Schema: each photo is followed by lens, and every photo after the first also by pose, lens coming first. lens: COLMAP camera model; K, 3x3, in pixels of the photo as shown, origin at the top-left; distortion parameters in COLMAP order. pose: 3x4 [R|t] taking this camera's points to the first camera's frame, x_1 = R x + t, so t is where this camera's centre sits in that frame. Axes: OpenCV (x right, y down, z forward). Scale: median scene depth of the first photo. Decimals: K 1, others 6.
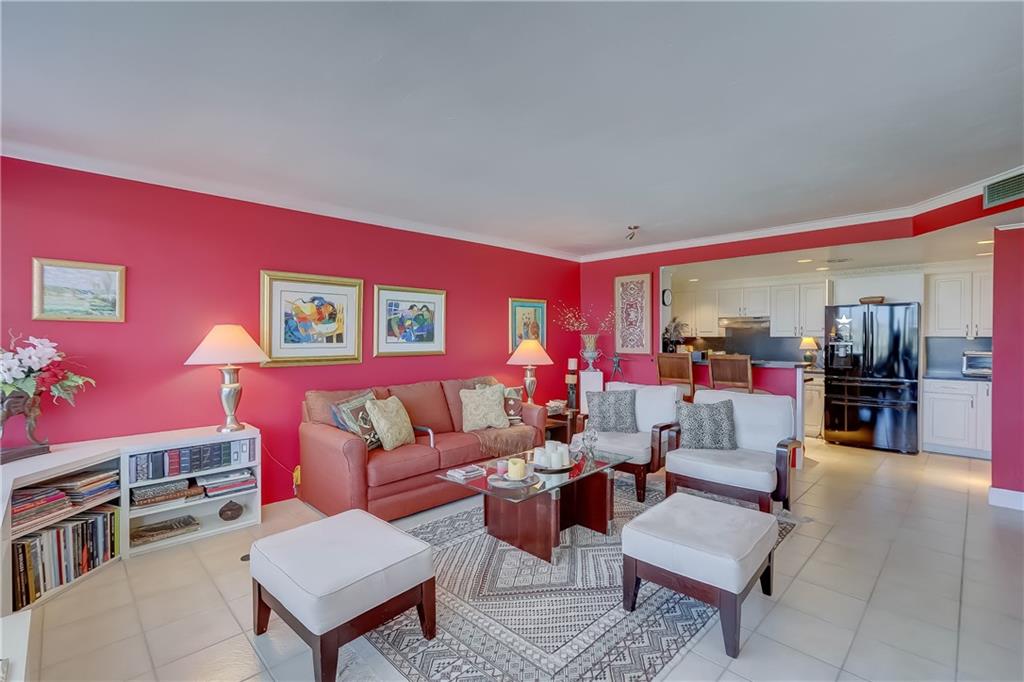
lens RADIAL K [[464.3, 0, 511.7], [0, 464.3, 334.6], [0, 0, 1]] dist [0.002474, 0.000820]
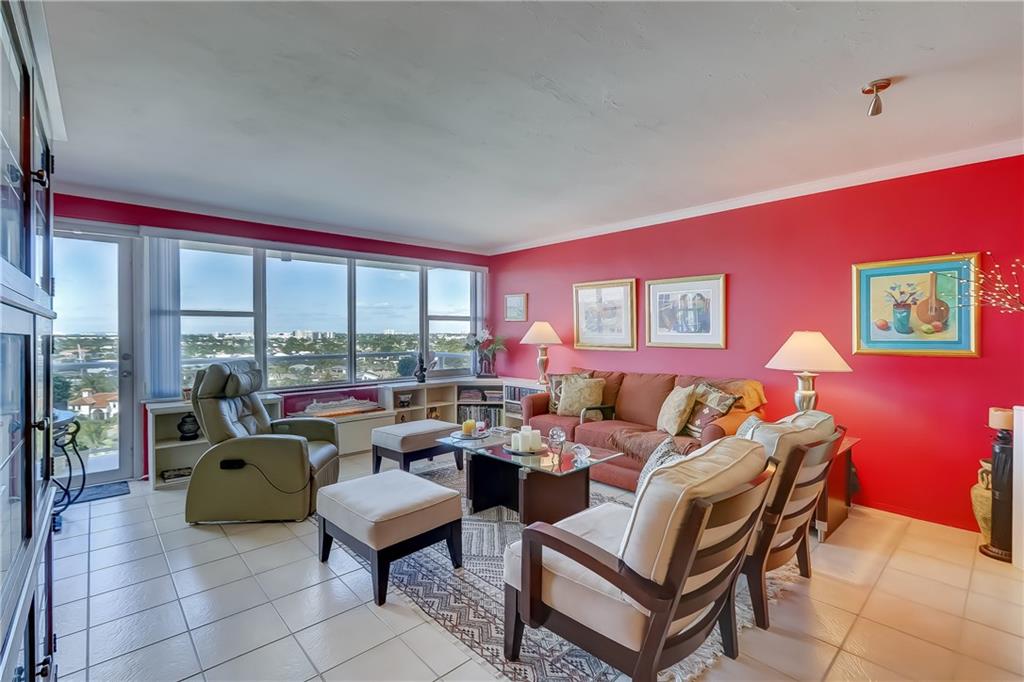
lens RADIAL K [[464.3, 0, 522.0], [0, 464.3, 335.2], [0, 0, 1]] dist [0.002474, 0.000820]
pose [[-0.032491, 0.003616, -0.999465, 0.799938], [0.001853, 0.999992, 0.003558, 0.016202], [0.999470, -0.001737, -0.032497, 0.725758]]
